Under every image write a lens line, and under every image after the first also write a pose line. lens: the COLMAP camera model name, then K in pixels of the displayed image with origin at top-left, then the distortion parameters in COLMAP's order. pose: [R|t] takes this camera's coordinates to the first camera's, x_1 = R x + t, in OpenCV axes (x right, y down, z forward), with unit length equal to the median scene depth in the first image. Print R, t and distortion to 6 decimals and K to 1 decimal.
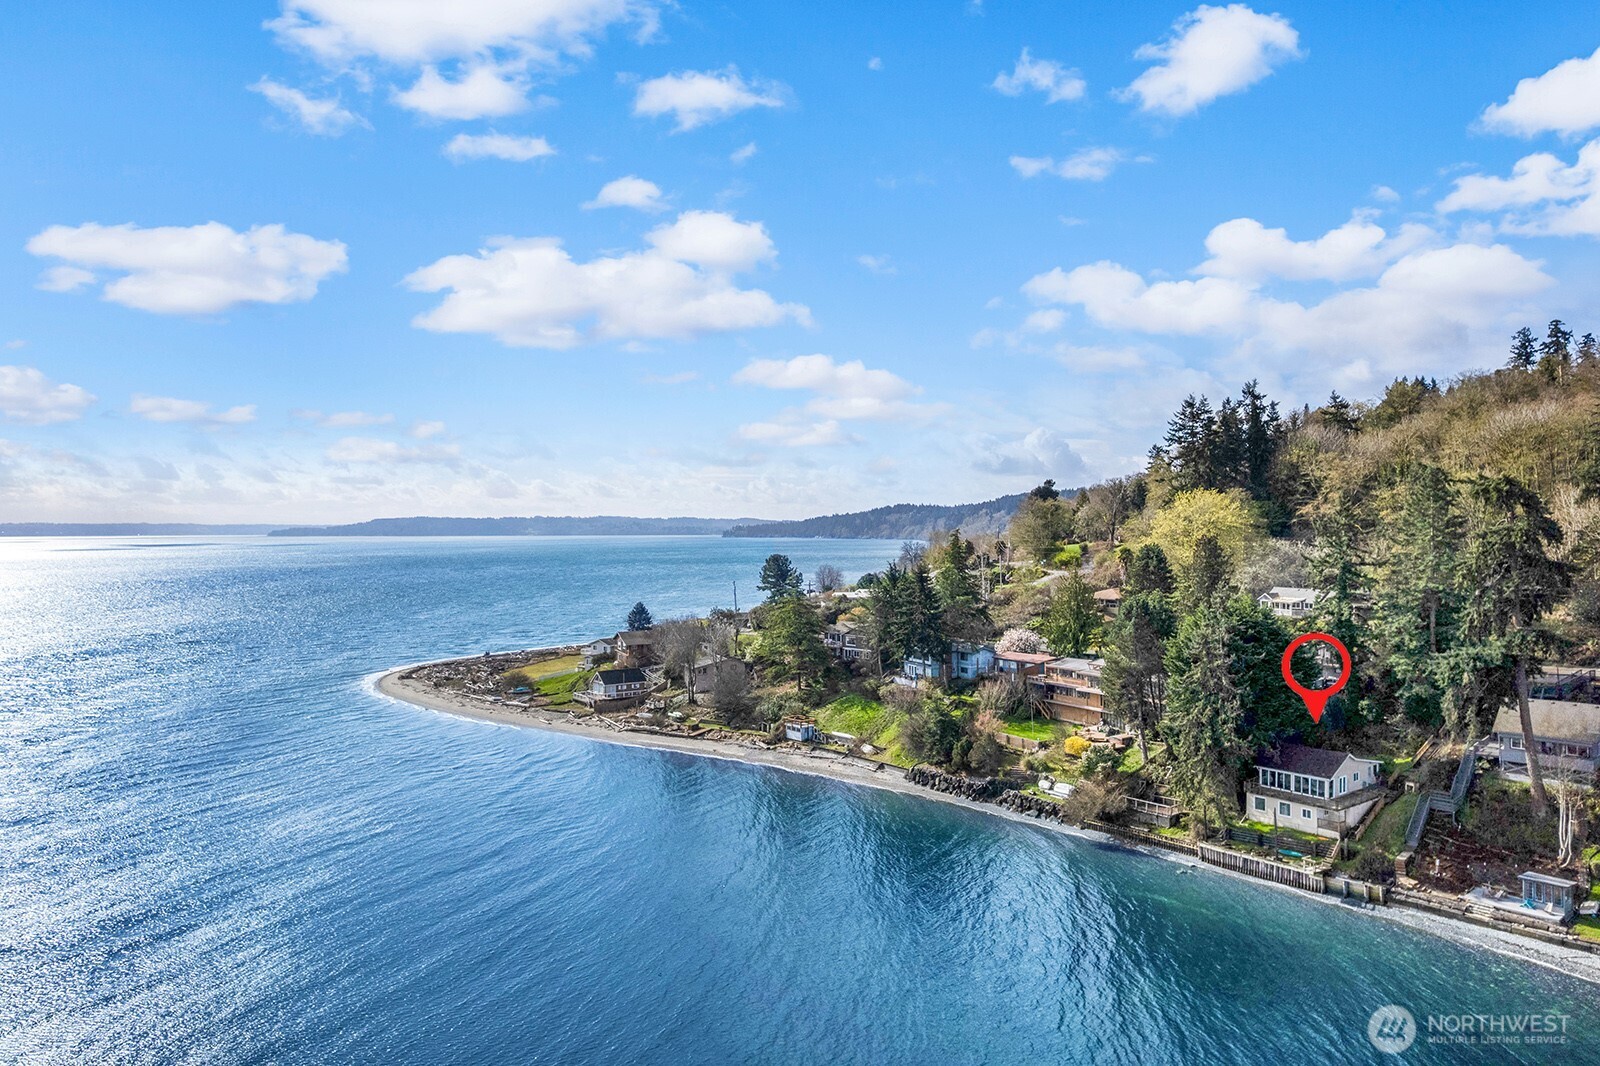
lens RADIAL K [[1035.2, 0, 770.3], [0, 1035.2, 529.4], [0, 0, 1]] dist [-0.094025, 0.056626]
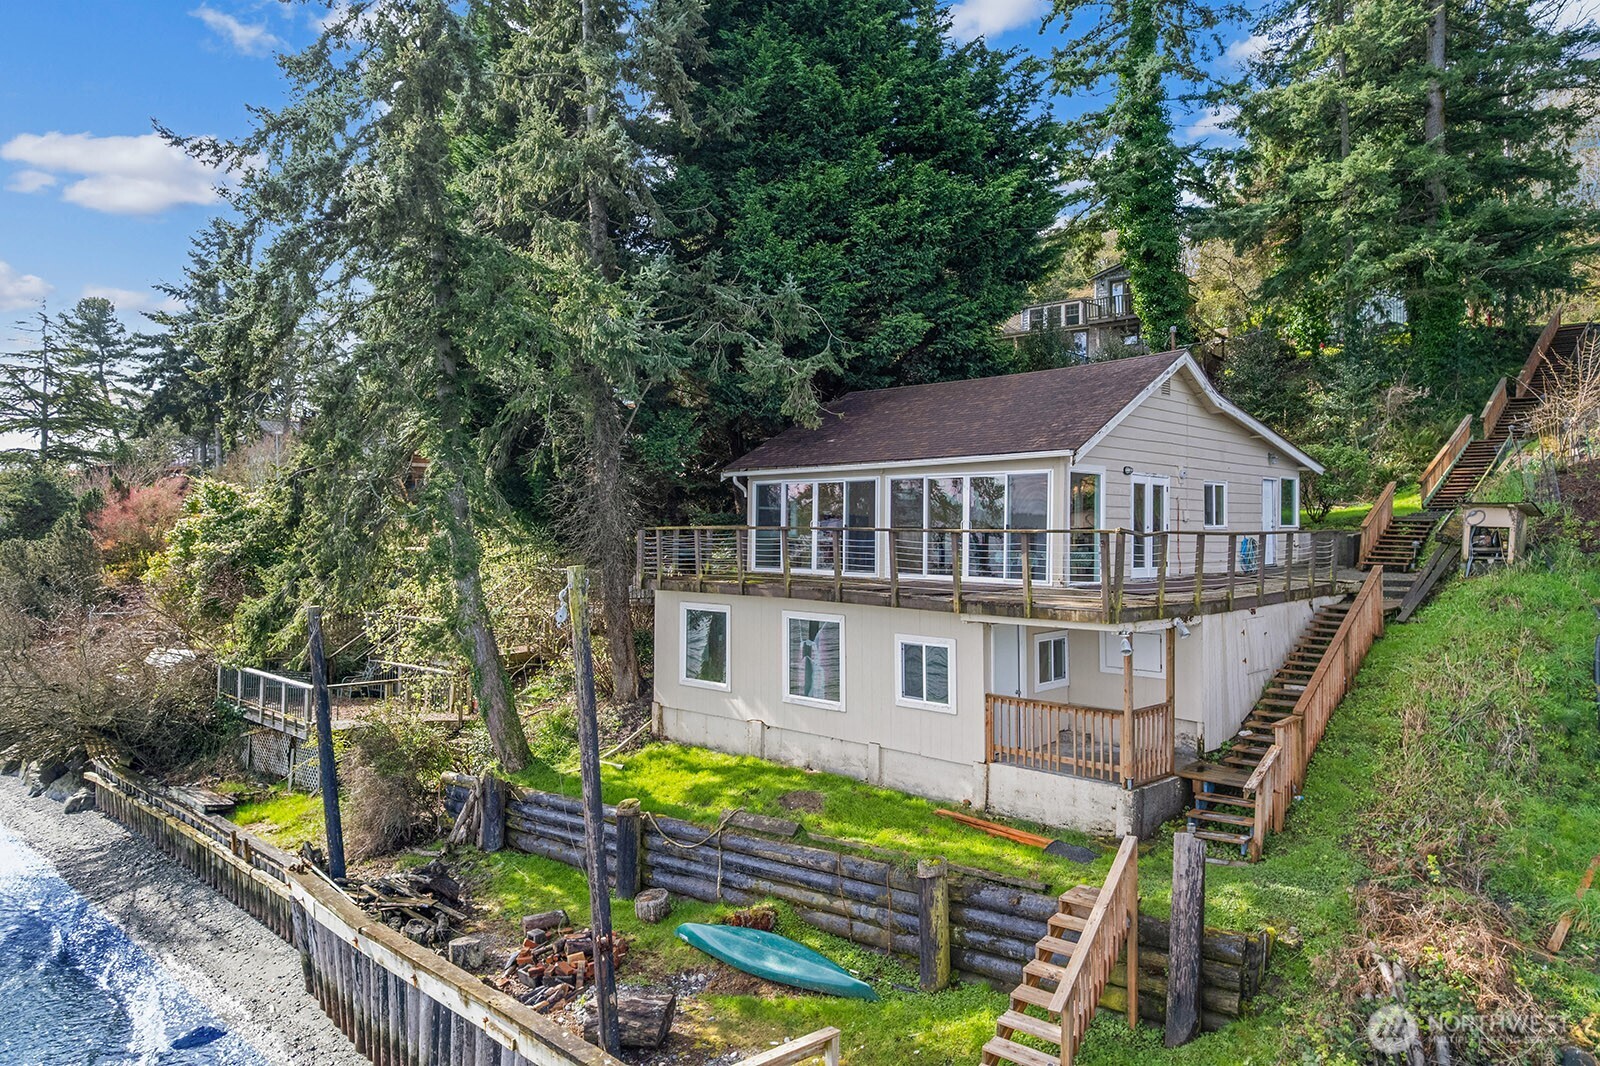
lens RADIAL K [[996.4, 0, 827.9], [0, 996.4, 531.6], [0, 0, 1]] dist [-0.061541, 0.046327]
pose [[0.981896, -0.001515, 0.189414, 0.464170], [-0.001149, 0.999902, 0.013957, 0.245438], [-0.189417, -0.013922, 0.981798, 0.812749]]
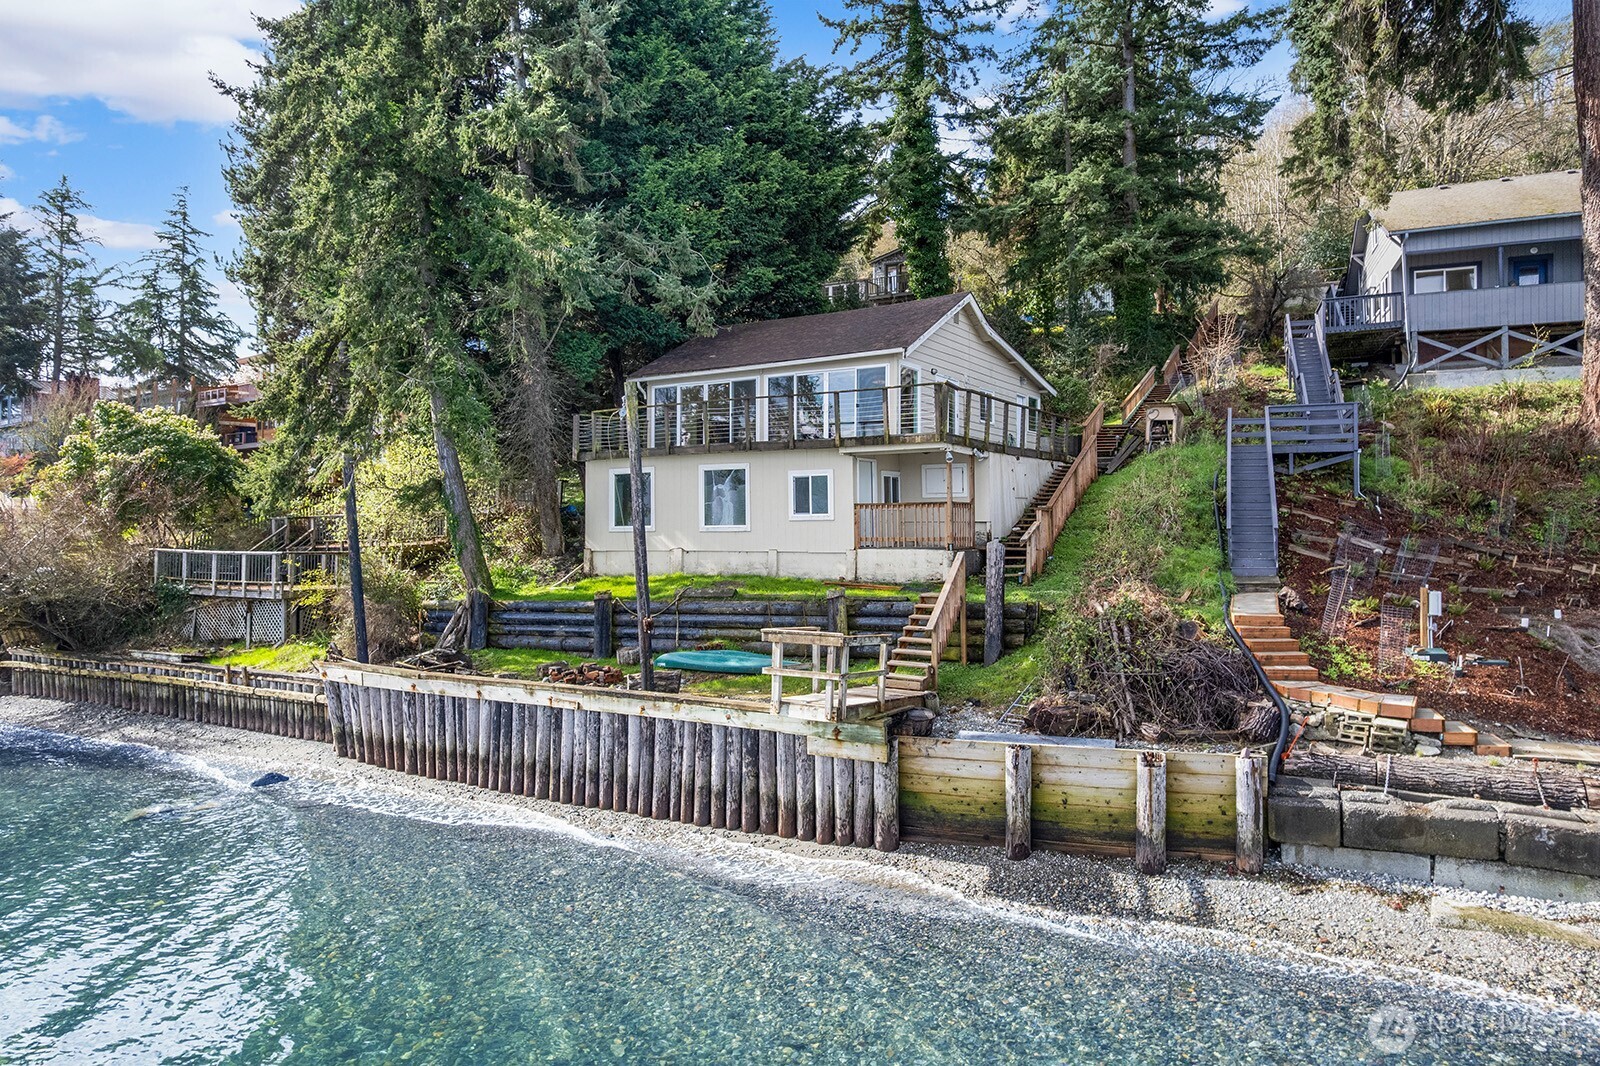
lens RADIAL K [[996.4, 0, 827.9], [0, 996.4, 531.6], [0, 0, 1]] dist [-0.061541, 0.046327]
pose [[0.906093, -0.013157, 0.422873, 0.418406], [0.007070, 0.999848, 0.015960, 0.272715], [-0.423019, -0.011472, 0.906048, 0.757442]]
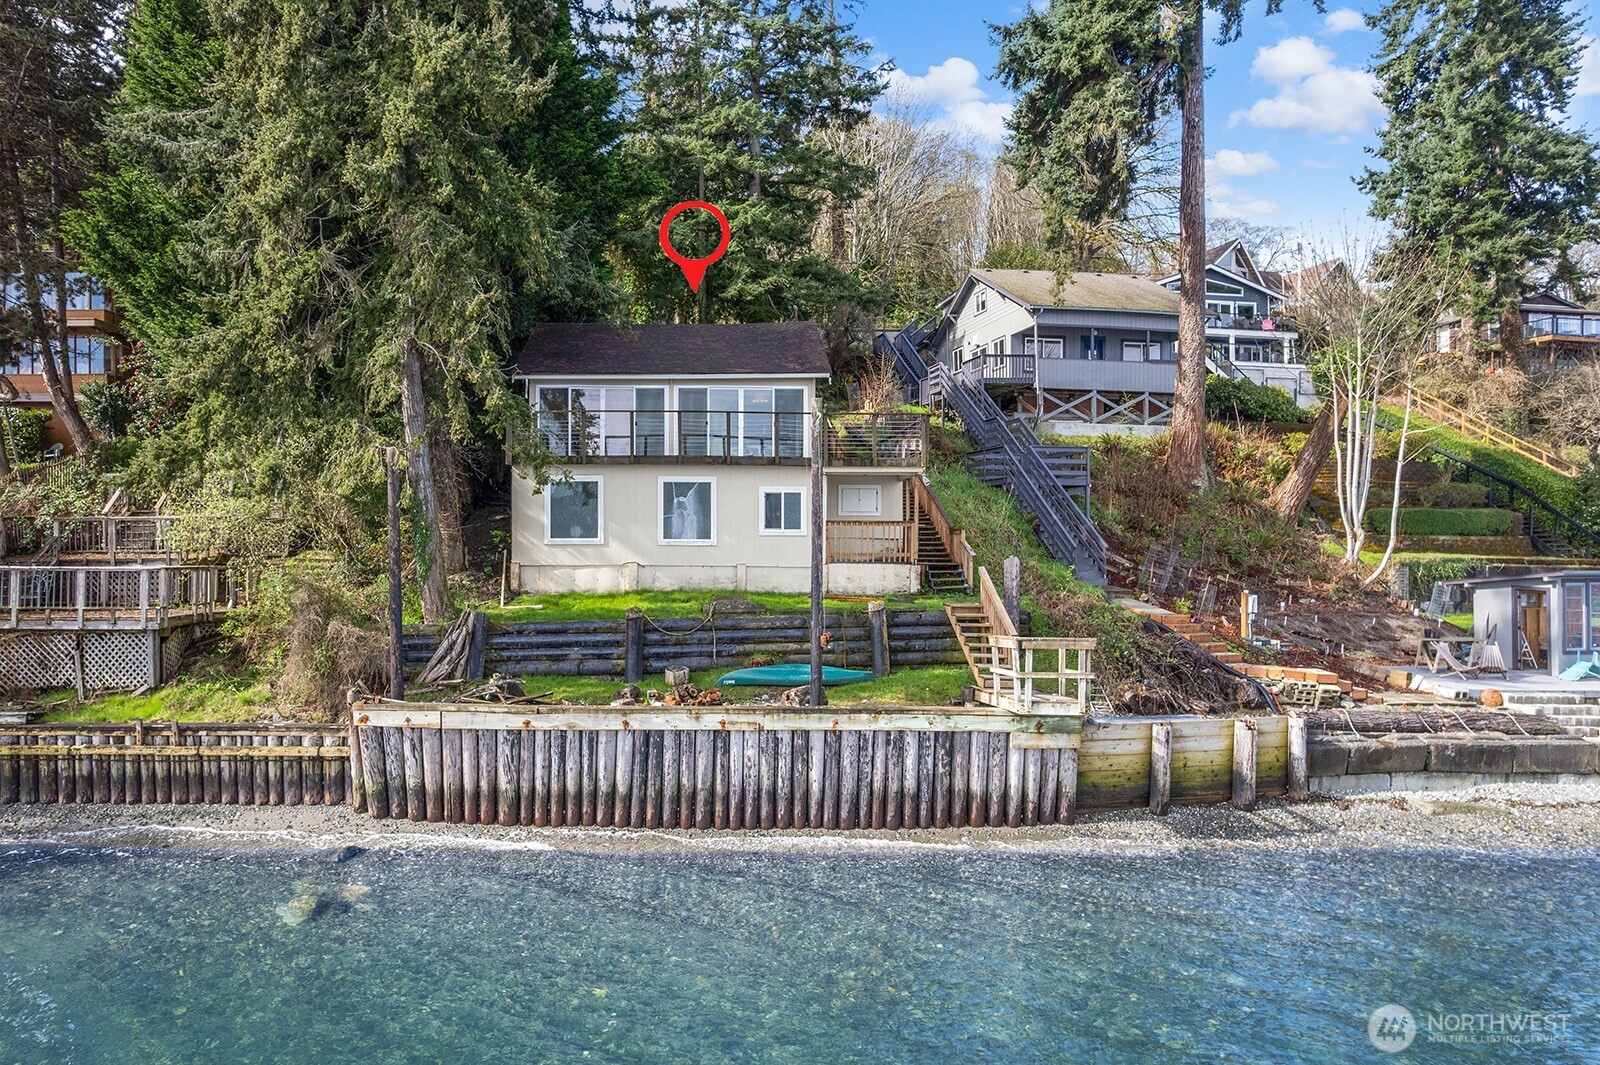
lens RADIAL K [[1055.2, 0, 682.7], [0, 1055.2, 526.8], [0, 0, 1]] dist [-0.037888, 0.006570]
pose [[0.567062, 0.005641, 0.823656, 0.300433], [-0.014007, 0.999898, 0.002796, 0.271361], [-0.823556, -0.013123, 0.567083, 0.838921]]
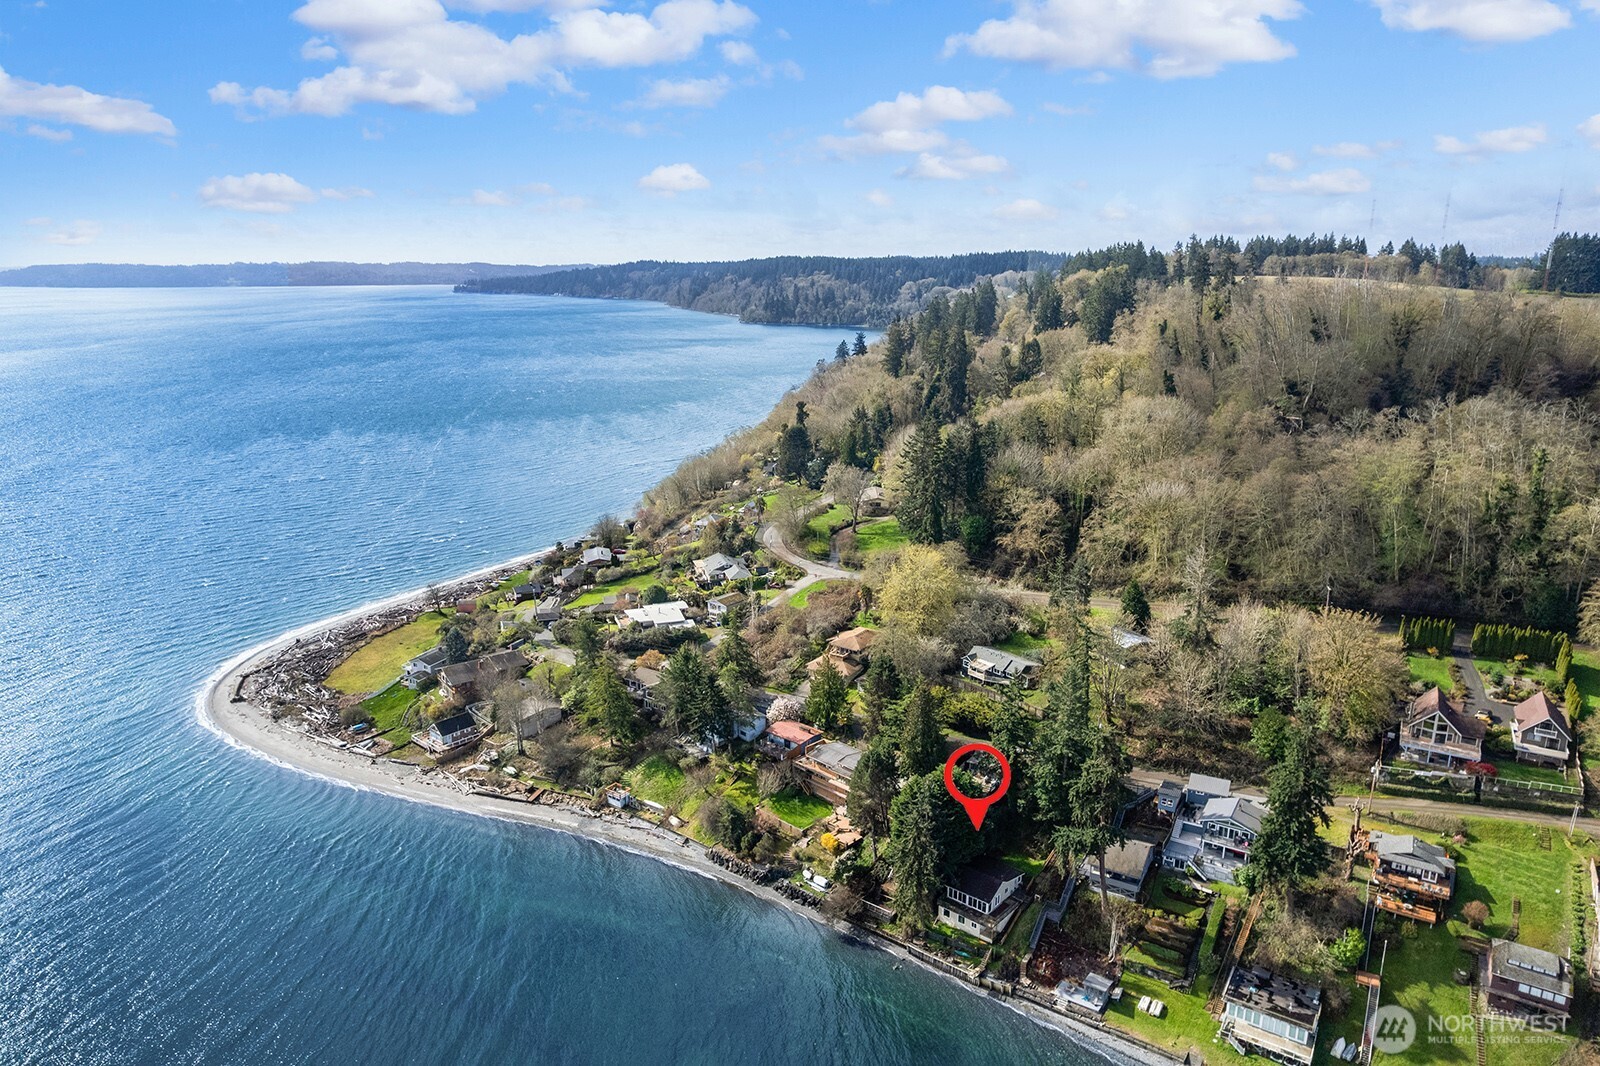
lens RADIAL K [[1035.2, 0, 770.3], [0, 1035.2, 529.4], [0, 0, 1]] dist [-0.094025, 0.056626]
pose [[0.970074, -0.050719, 0.237454, -0.113720], [-0.006752, 0.971927, 0.235185, -0.654482], [-0.242717, -0.229750, 0.942499, -0.261846]]
